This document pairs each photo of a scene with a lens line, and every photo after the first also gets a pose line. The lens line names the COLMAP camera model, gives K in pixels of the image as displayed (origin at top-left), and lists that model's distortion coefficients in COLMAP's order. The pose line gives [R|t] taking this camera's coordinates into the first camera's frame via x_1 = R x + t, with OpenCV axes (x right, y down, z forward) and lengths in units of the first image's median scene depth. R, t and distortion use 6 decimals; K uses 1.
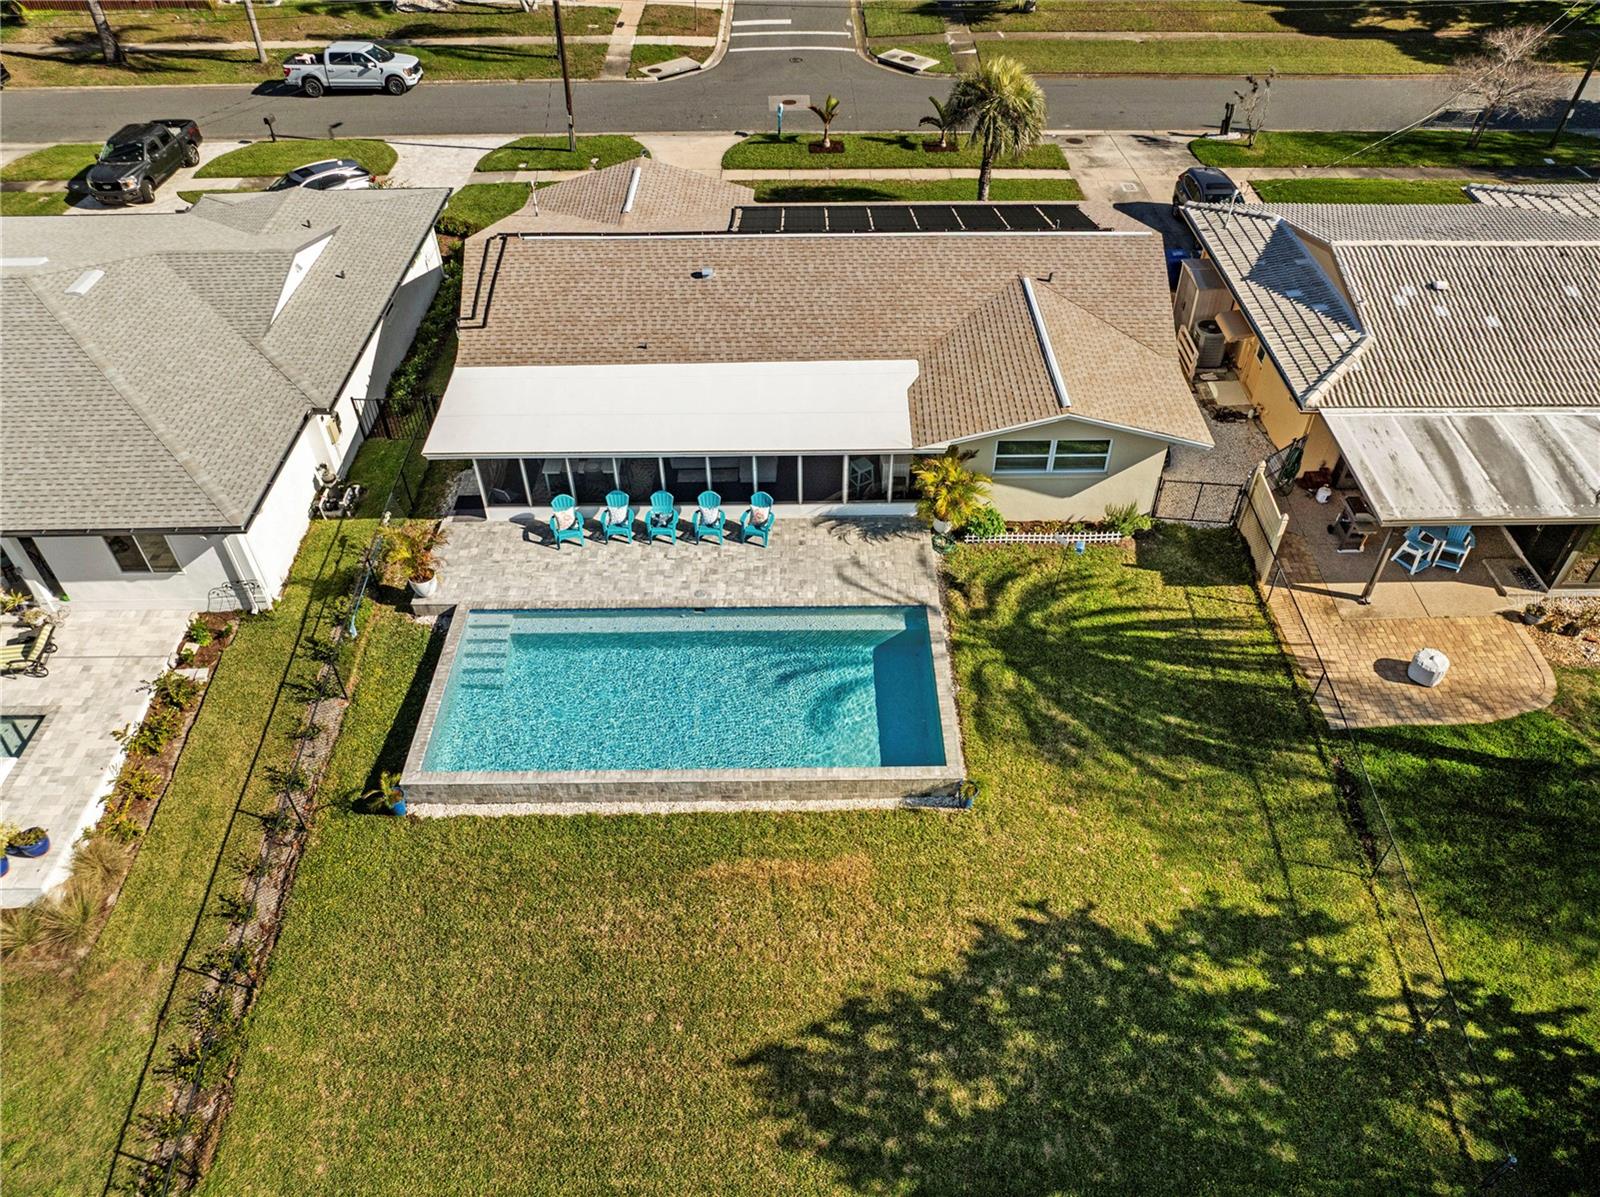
lens RADIAL K [[1126.7, 0, 812.6], [0, 1126.7, 594.2], [0, 0, 1]] dist [-0.043515, 0.012288]
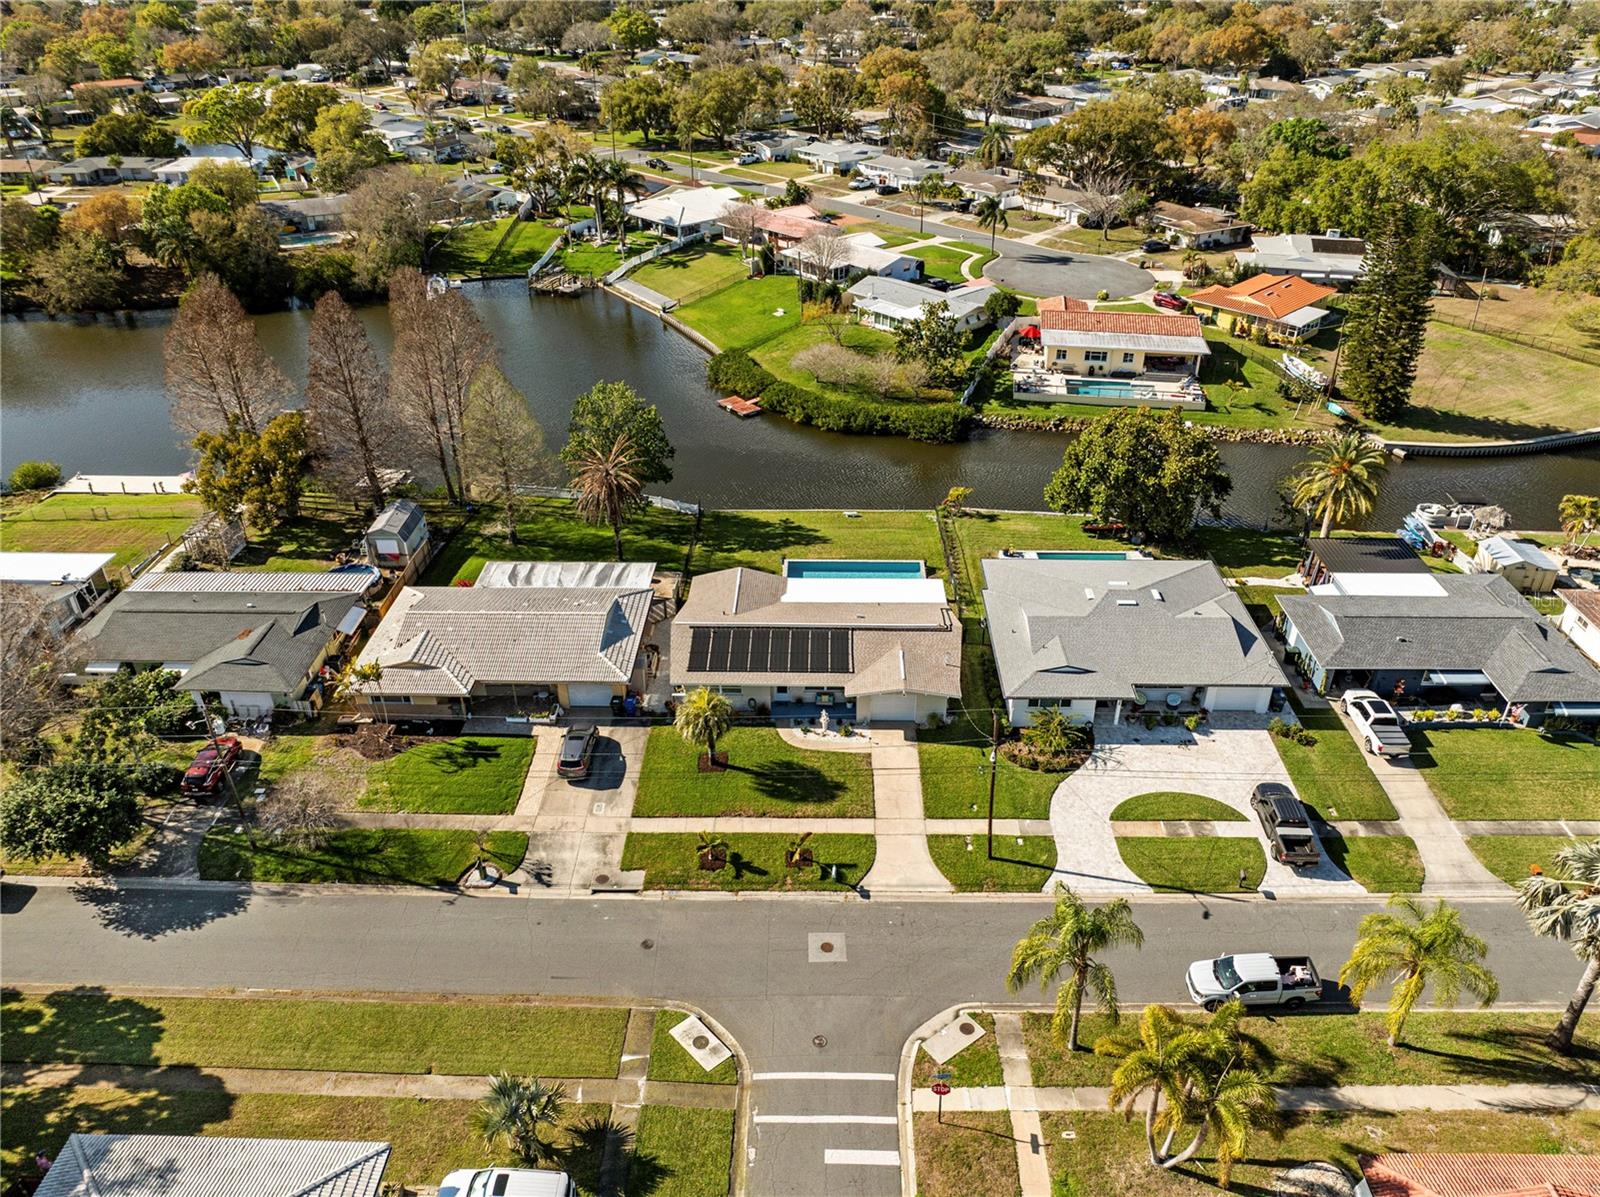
lens RADIAL K [[1139.6, 0, 813.2], [0, 1139.6, 588.7], [0, 0, 1]] dist [-0.033438, -0.010102]
pose [[-0.999651, -0.009823, 0.024508, -0.058086], [0.020743, 0.282091, 0.959163, -3.034683], [-0.016336, 0.959337, -0.281789, 1.827989]]
